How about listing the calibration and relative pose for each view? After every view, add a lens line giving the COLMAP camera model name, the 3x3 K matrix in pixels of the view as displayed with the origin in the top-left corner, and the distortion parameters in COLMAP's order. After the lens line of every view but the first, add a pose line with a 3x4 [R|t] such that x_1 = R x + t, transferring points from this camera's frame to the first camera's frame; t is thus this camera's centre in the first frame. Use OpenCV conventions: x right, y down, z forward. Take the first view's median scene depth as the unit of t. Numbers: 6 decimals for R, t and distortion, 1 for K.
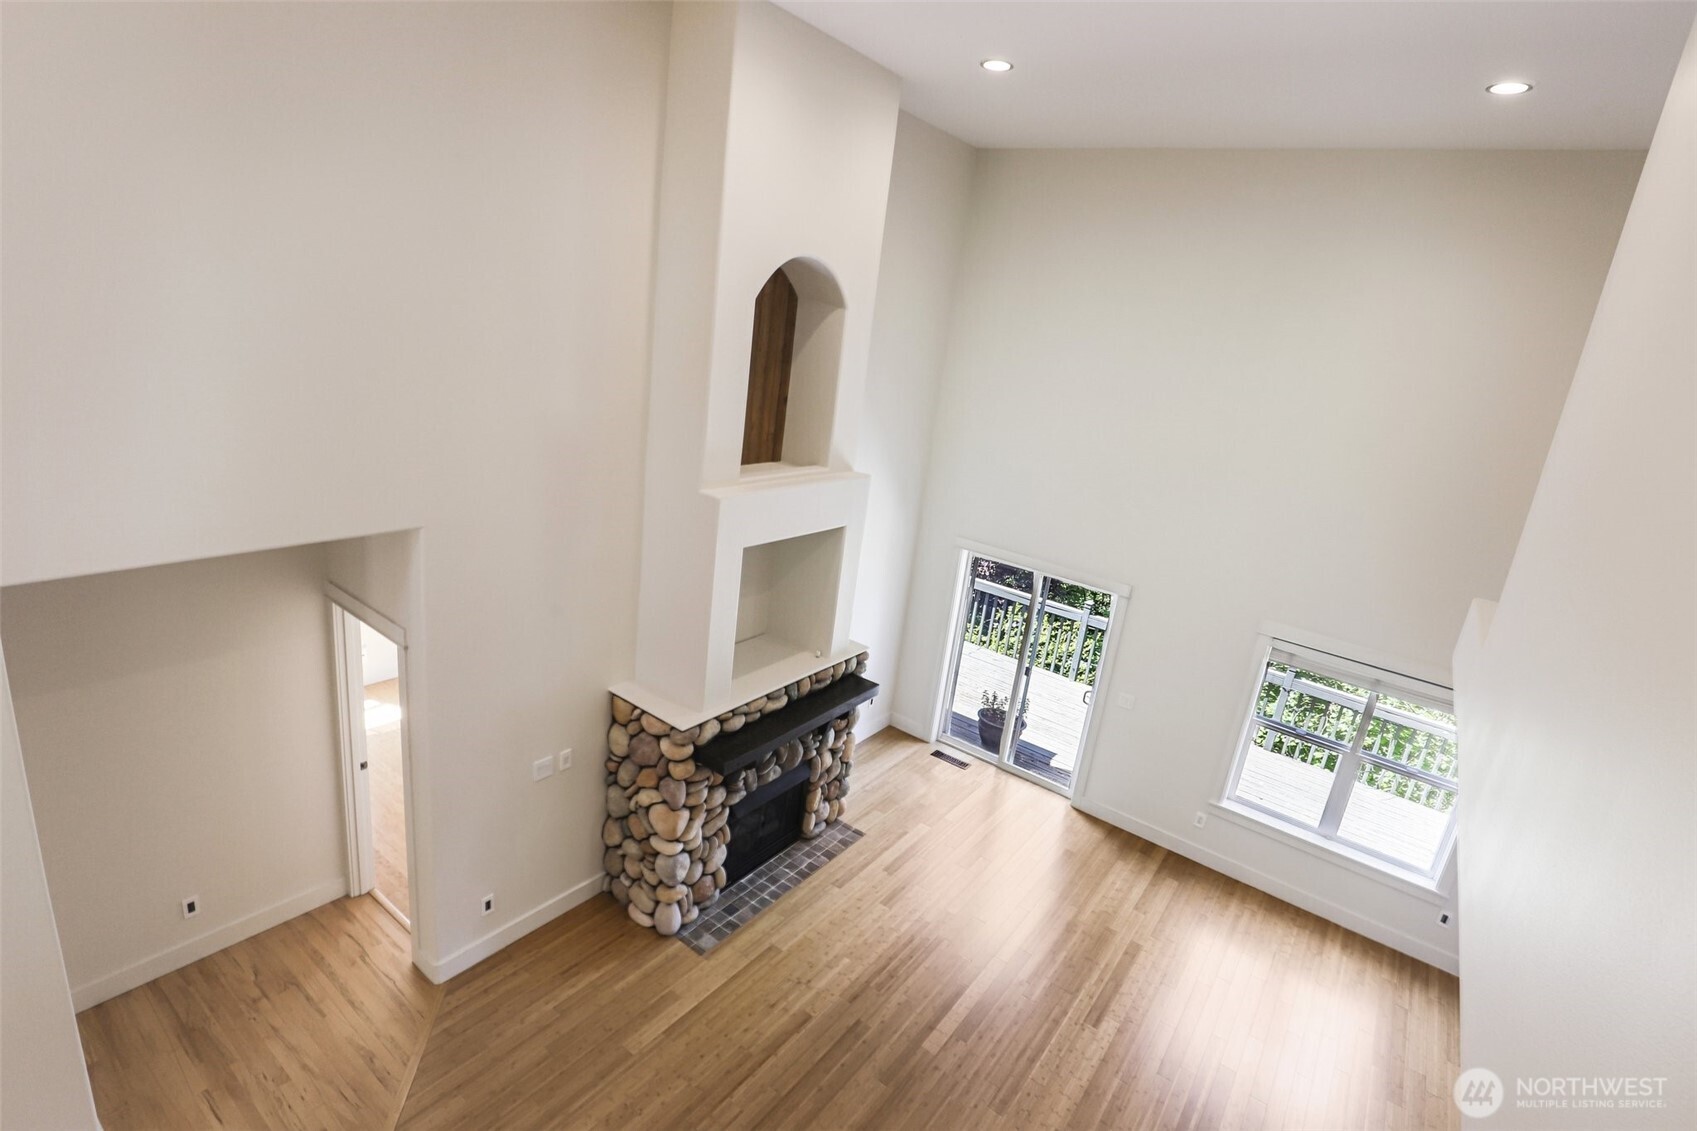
lens RADIAL K [[802.6, 0, 855.8], [0, 802.6, 582.1], [0, 0, 1]] dist [-0.025256, 0.007668]
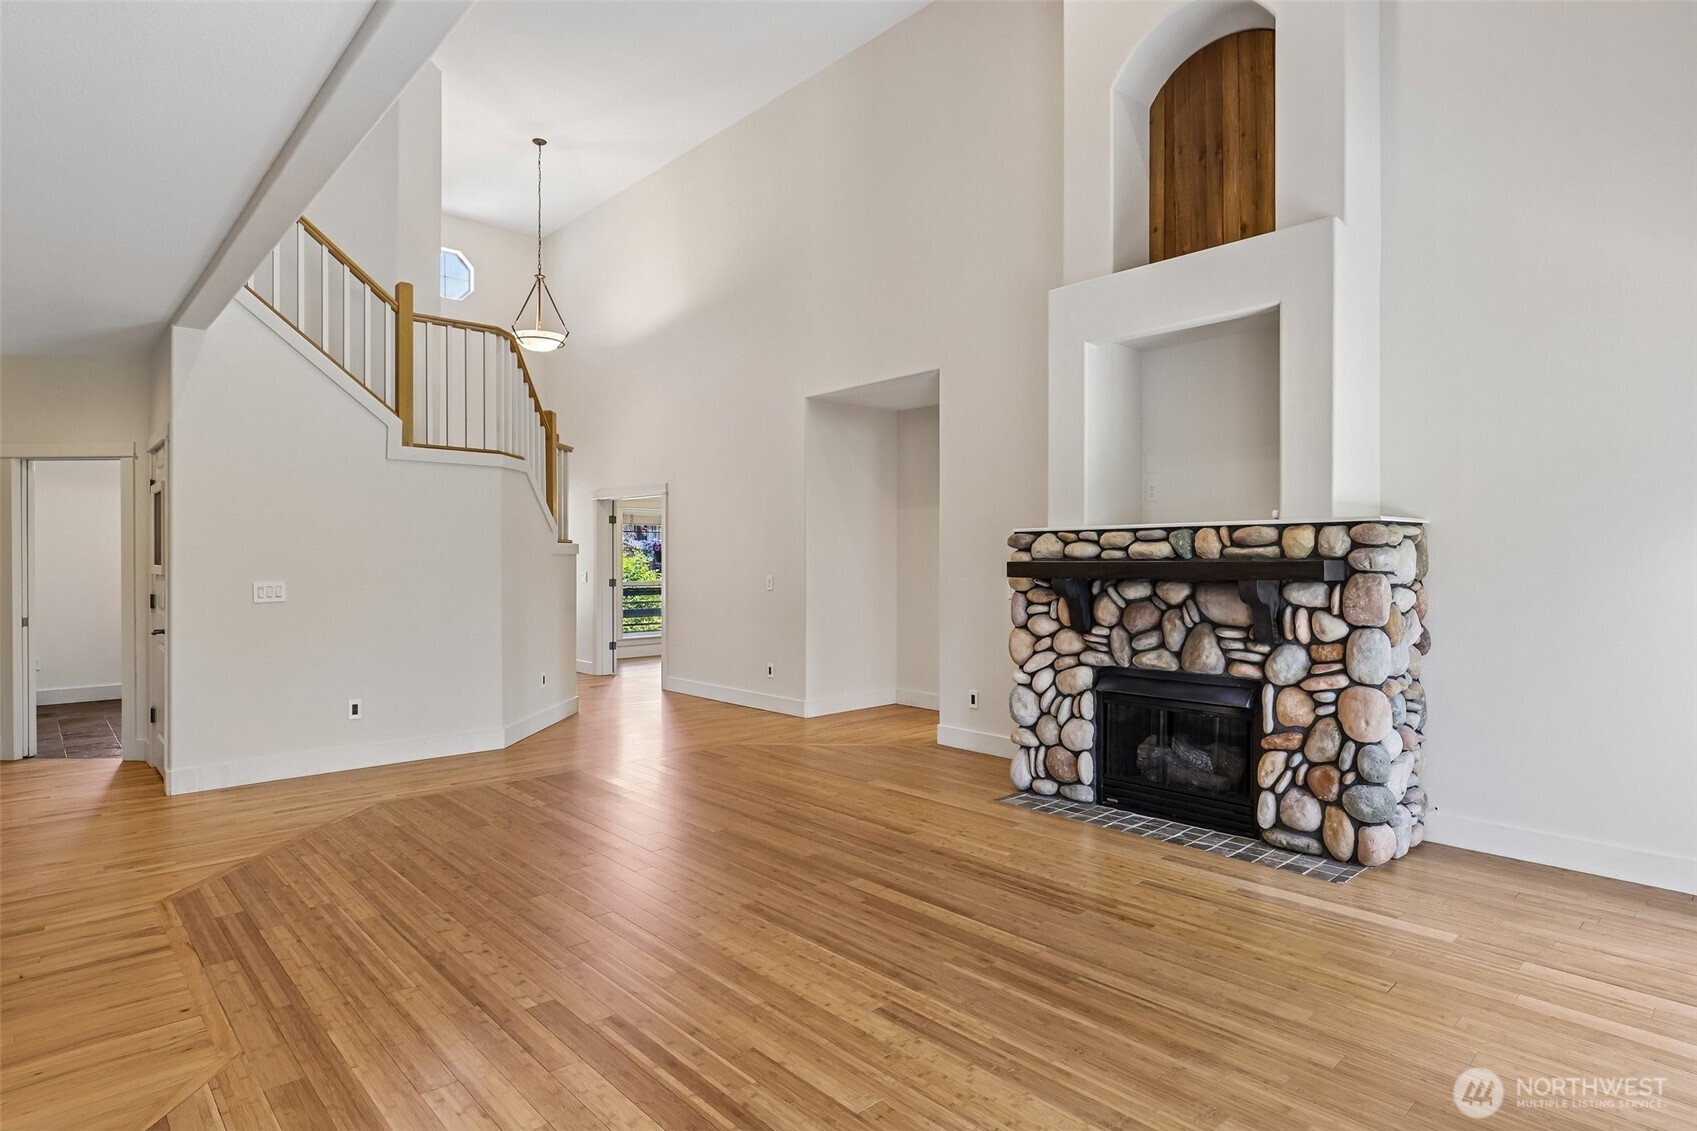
lens RADIAL K [[914.1, 0, 845.0], [0, 914.1, 574.0], [0, 0, 1]] dist [-0.005423, 0.003793]
pose [[-0.200207, -0.112138, -0.973315, 0.850107], [-0.317106, 0.947373, -0.043922, 0.322013], [0.927017, 0.299850, -0.225231, 0.987538]]
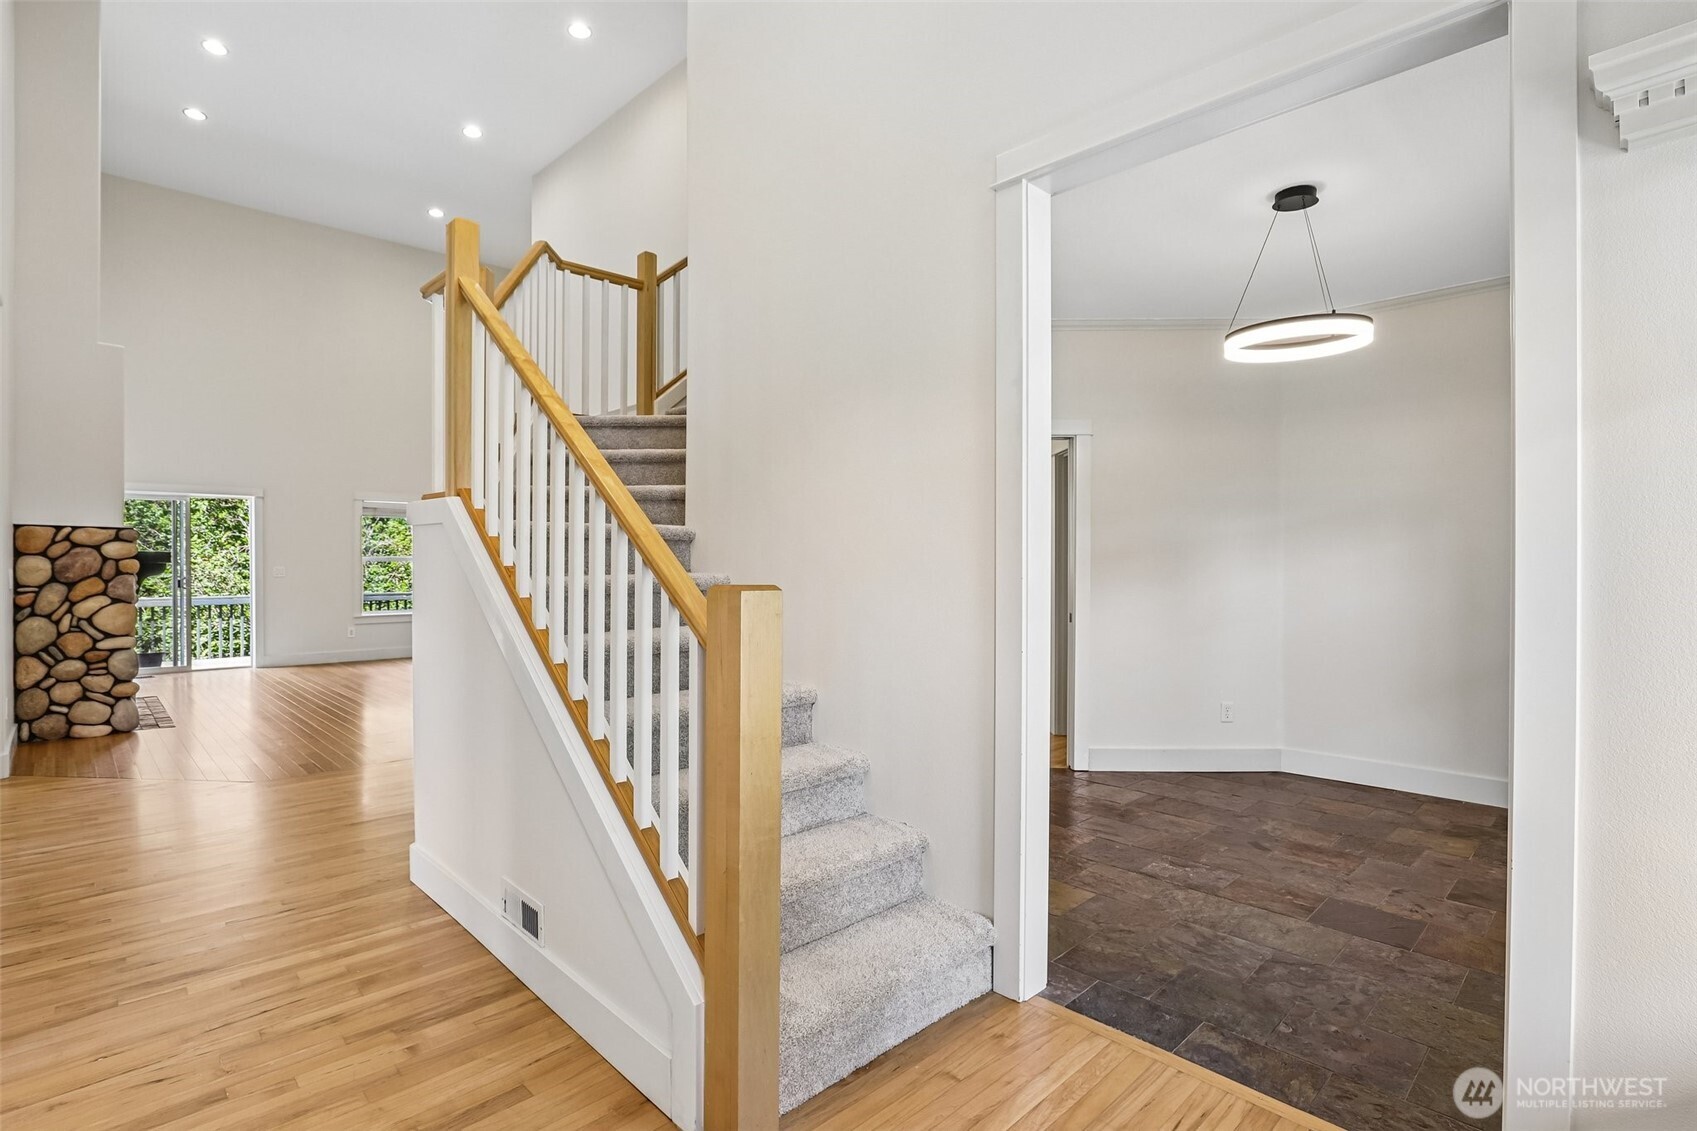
lens RADIAL K [[802.6, 0, 771.9], [0, 802.6, 566.4], [0, 0, 1]] dist [-0.025256, 0.007668]
pose [[0.219740, -0.135948, 0.966040, -1.109432], [0.322914, 0.944558, 0.059474, 0.452419], [-0.920566, 0.298879, 0.251457, -0.204611]]
